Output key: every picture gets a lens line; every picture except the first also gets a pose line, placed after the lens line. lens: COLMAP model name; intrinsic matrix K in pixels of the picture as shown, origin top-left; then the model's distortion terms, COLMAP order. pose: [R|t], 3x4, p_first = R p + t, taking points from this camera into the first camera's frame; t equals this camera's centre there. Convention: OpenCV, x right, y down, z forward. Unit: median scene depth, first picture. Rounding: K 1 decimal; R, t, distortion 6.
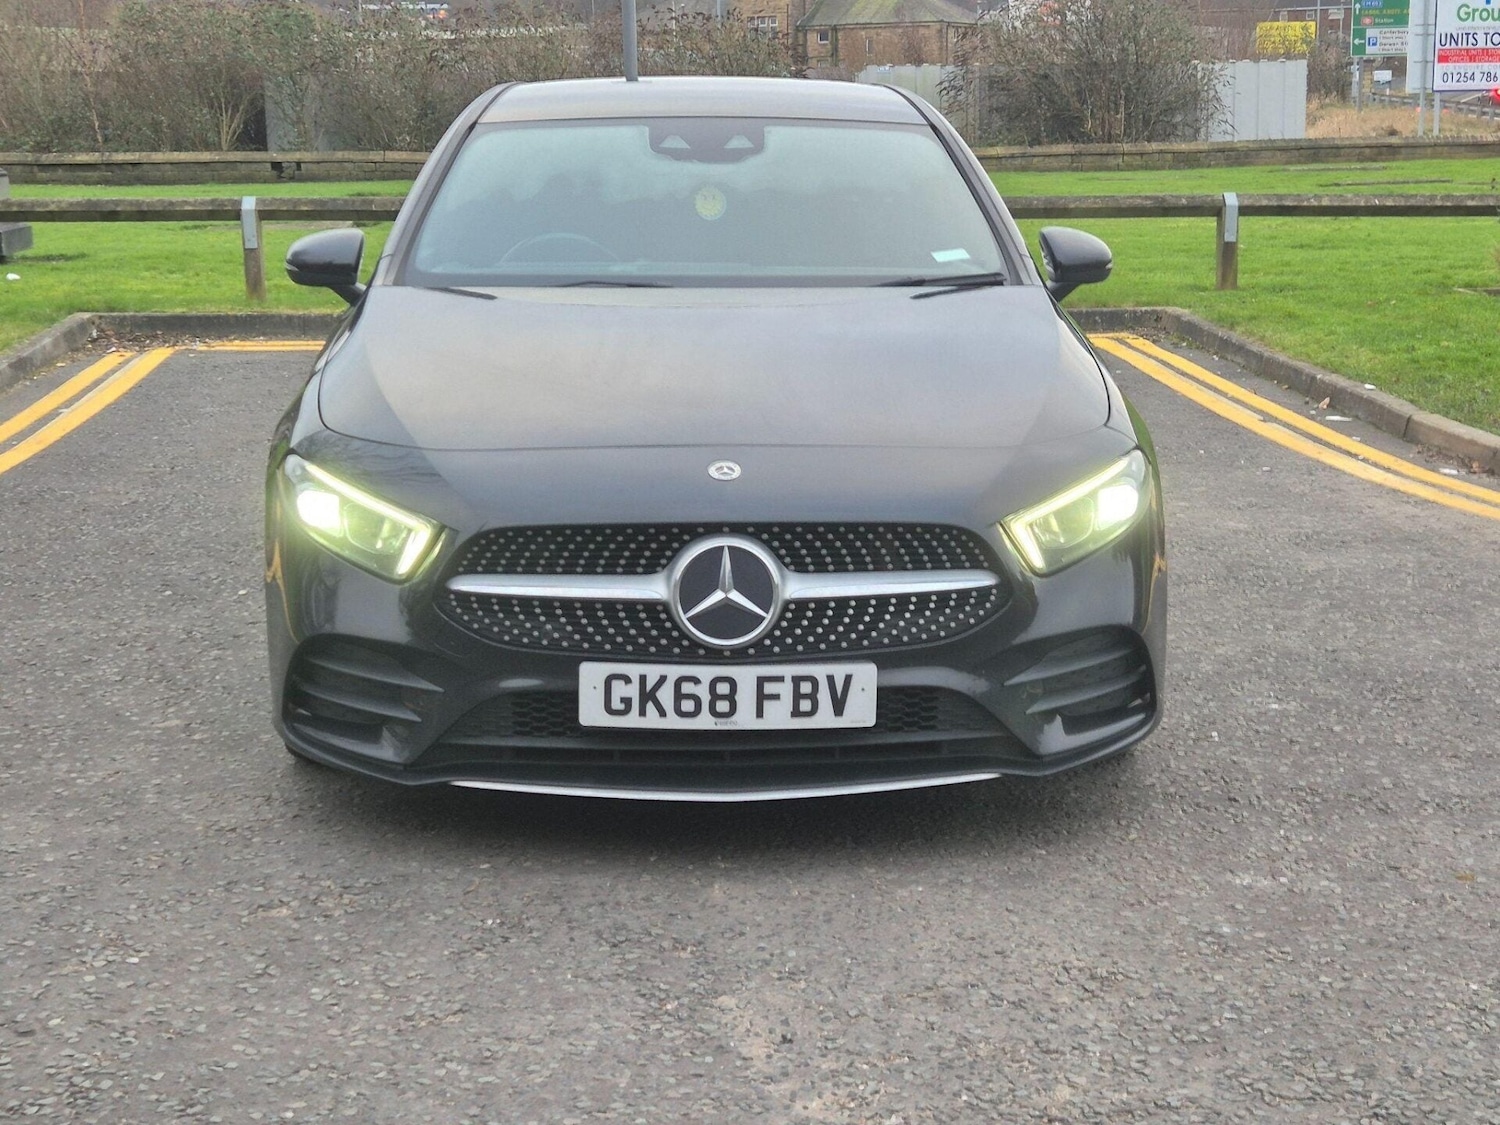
lens RADIAL K [[2295.9, 0, 748.8], [0, 2295.9, 562.3], [0, 0, 1]] dist [0.116319, -0.261170]
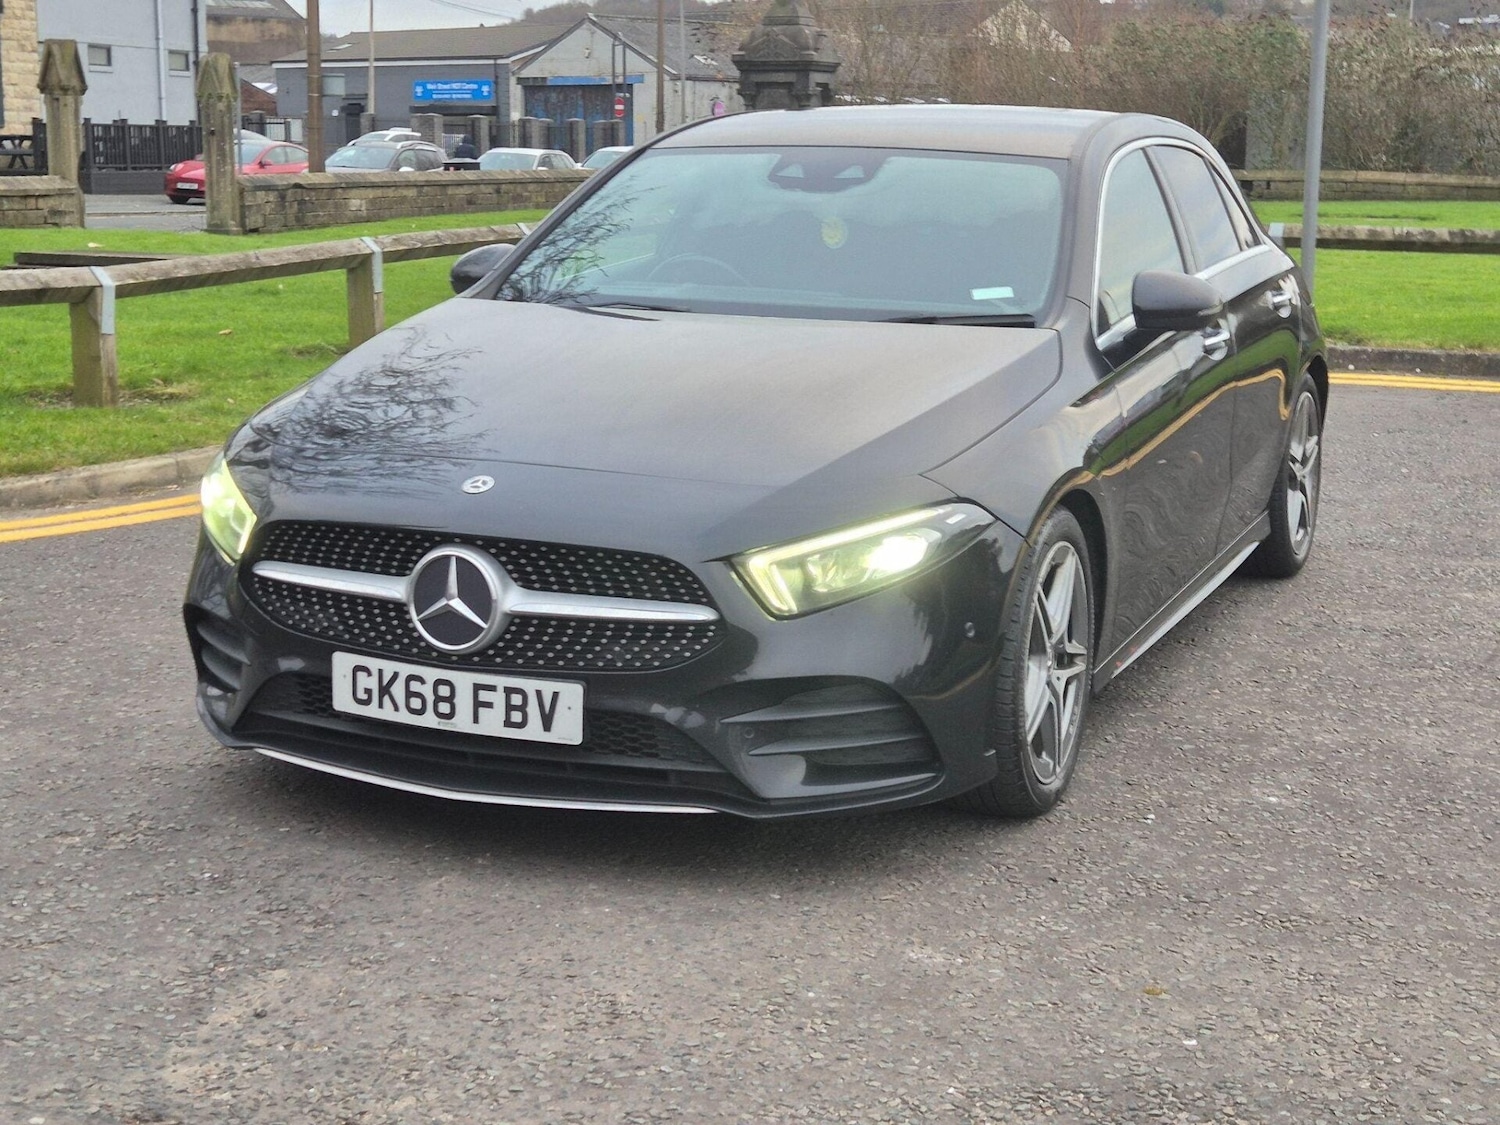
lens RADIAL K [[2295.9, 0, 748.8], [0, 2295.9, 562.3], [0, 0, 1]] dist [0.116319, -0.261170]
pose [[0.906036, 0.094018, -0.412625, 0.540254], [-0.096906, 0.995195, 0.013974, -0.031539], [0.411956, 0.027325, 0.910794, 0.097196]]
